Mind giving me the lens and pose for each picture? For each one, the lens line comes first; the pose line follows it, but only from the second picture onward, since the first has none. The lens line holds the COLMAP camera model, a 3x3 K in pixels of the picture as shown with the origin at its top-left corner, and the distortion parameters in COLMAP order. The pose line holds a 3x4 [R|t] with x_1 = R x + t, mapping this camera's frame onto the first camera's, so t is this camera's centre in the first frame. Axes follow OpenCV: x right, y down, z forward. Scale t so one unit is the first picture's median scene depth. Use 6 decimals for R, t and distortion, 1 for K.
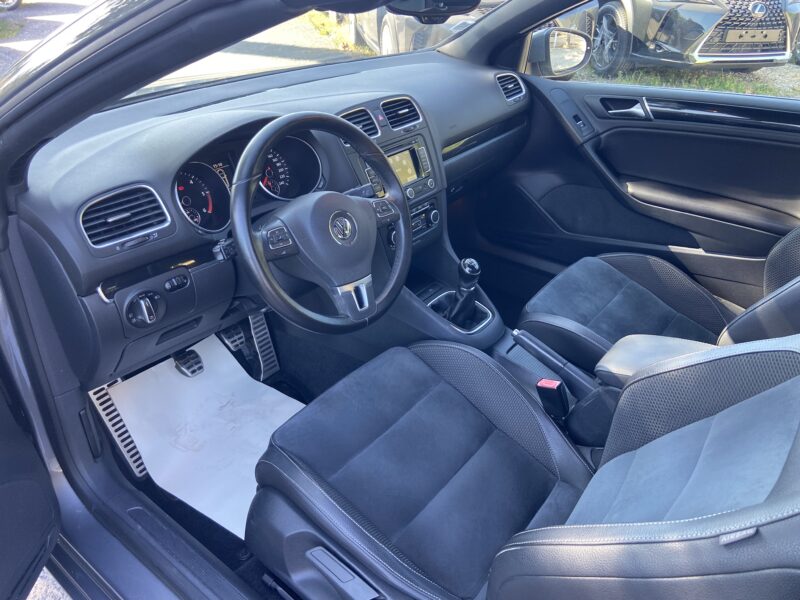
lens RADIAL K [[587.7, 0, 402.6], [0, 587.7, 295.4], [0, 0, 1]] dist [0.102157, -0.109232]
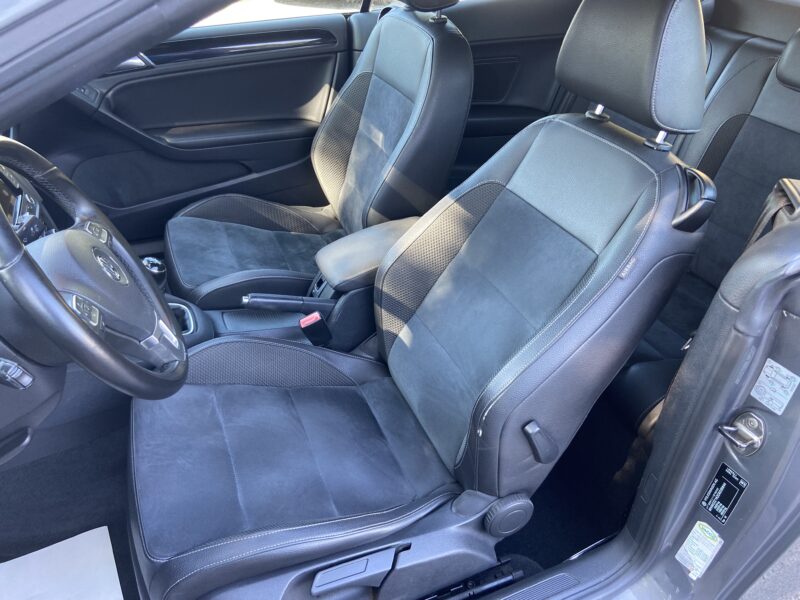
lens RADIAL K [[595.6, 0, 406.7], [0, 595.6, 304.5], [0, 0, 1]] dist [0.117562, -0.145627]
pose [[0.470650, -0.497356, 0.728783, -0.352526], [0.430788, 0.850375, 0.302133, -0.099415], [-0.770007, 0.171752, 0.614484, 0.161149]]
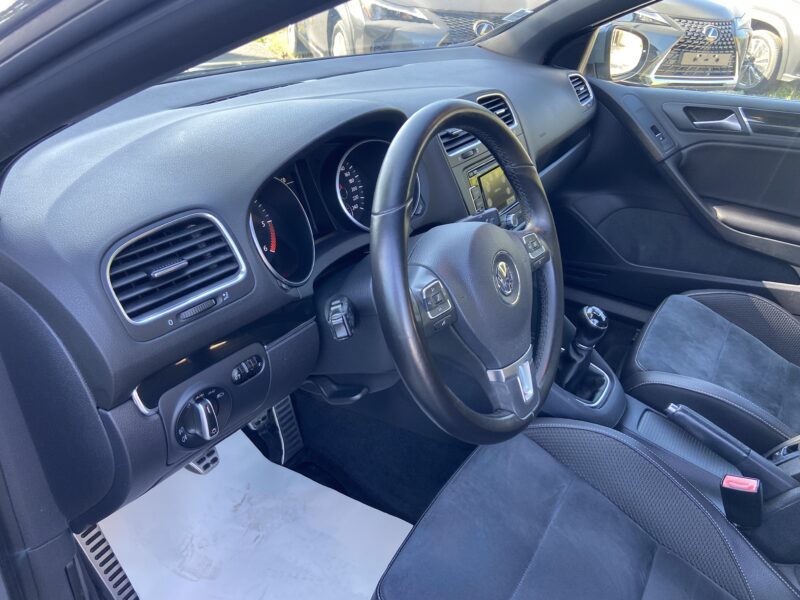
lens RADIAL K [[595.6, 0, 406.7], [0, 595.6, 304.5], [0, 0, 1]] dist [0.117562, -0.145627]
pose [[0.992127, -0.012024, 0.124658, -0.200826], [0.014087, 0.999778, -0.015677, -0.052195], [-0.124442, 0.017310, 0.992076, 0.243445]]
